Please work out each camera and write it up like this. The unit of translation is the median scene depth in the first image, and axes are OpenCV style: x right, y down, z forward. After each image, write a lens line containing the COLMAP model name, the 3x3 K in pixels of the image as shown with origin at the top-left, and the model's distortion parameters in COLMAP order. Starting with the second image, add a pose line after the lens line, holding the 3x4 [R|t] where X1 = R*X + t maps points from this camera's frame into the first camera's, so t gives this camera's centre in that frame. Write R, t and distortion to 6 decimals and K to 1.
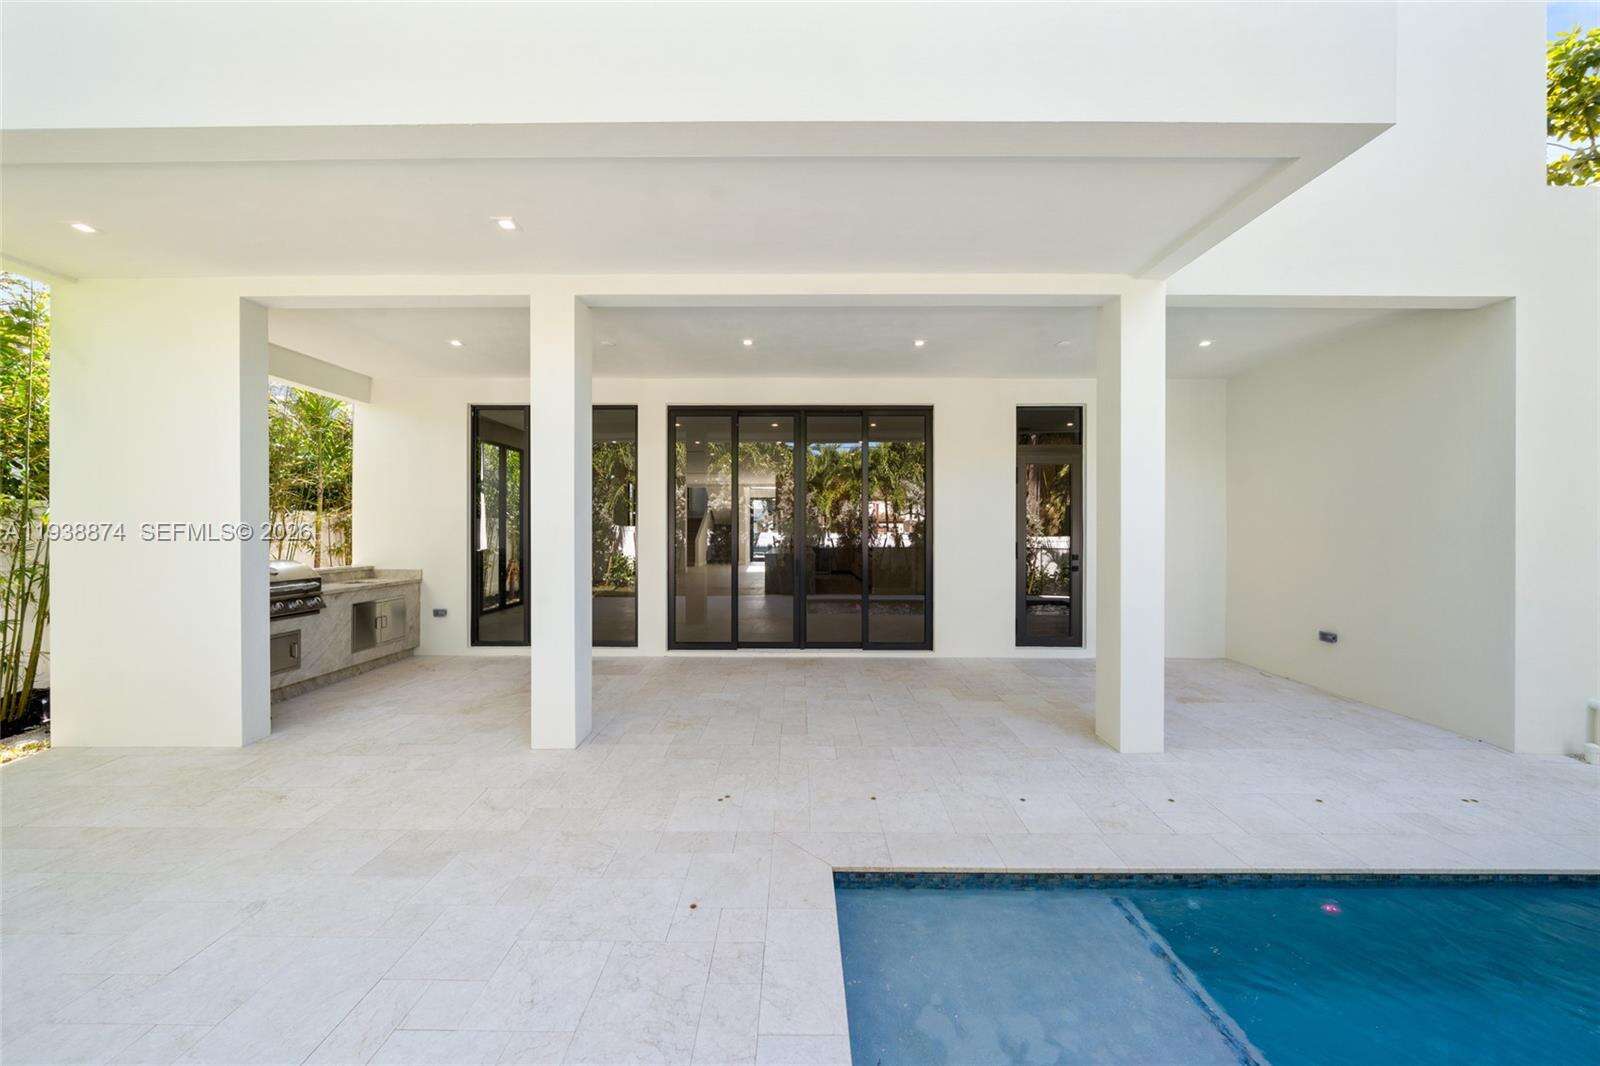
lens RADIAL K [[547.0, 0, 795.7], [0, 547.0, 531.9], [0, 0, 1]] dist [-0.001013, -0.000019]
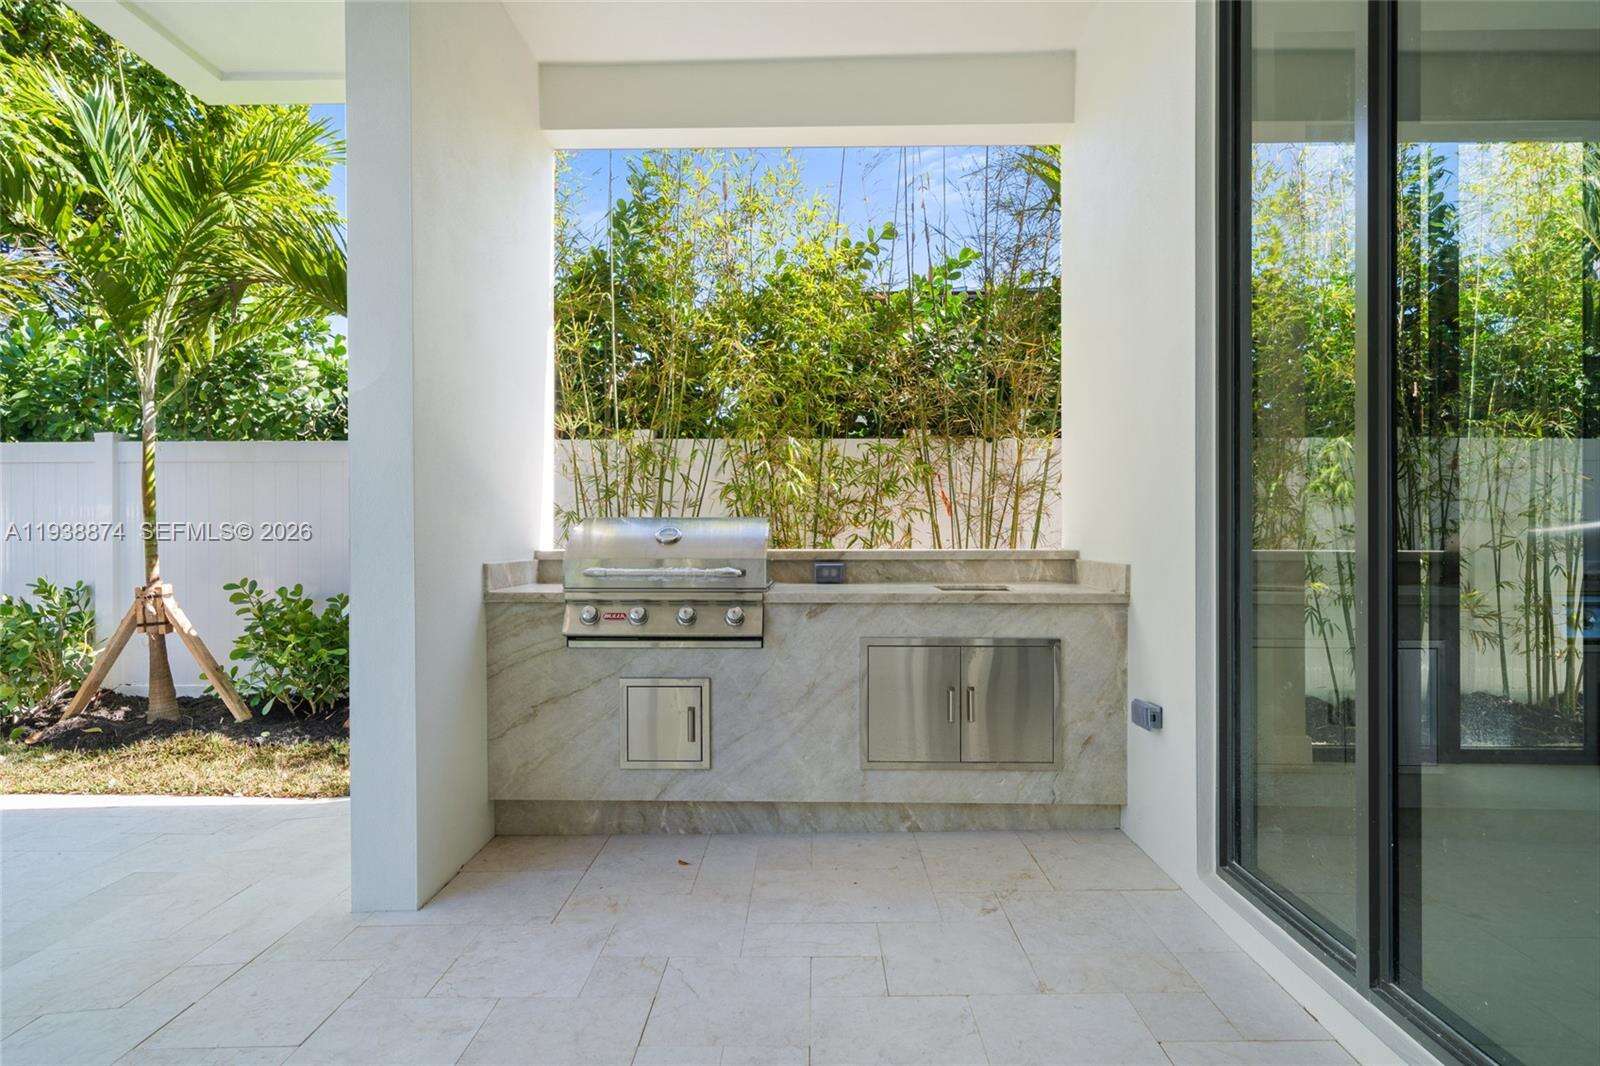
lens RADIAL K [[798.8, 0, 797.9], [0, 798.8, 538.9], [0, 0, 1]] dist [0.002076, 0.000161]
pose [[-0.027023, -0.007236, -0.999609, -0.260096], [0.001446, 0.999972, -0.007278, 0.067400], [0.999634, -0.001642, -0.027012, 0.966609]]
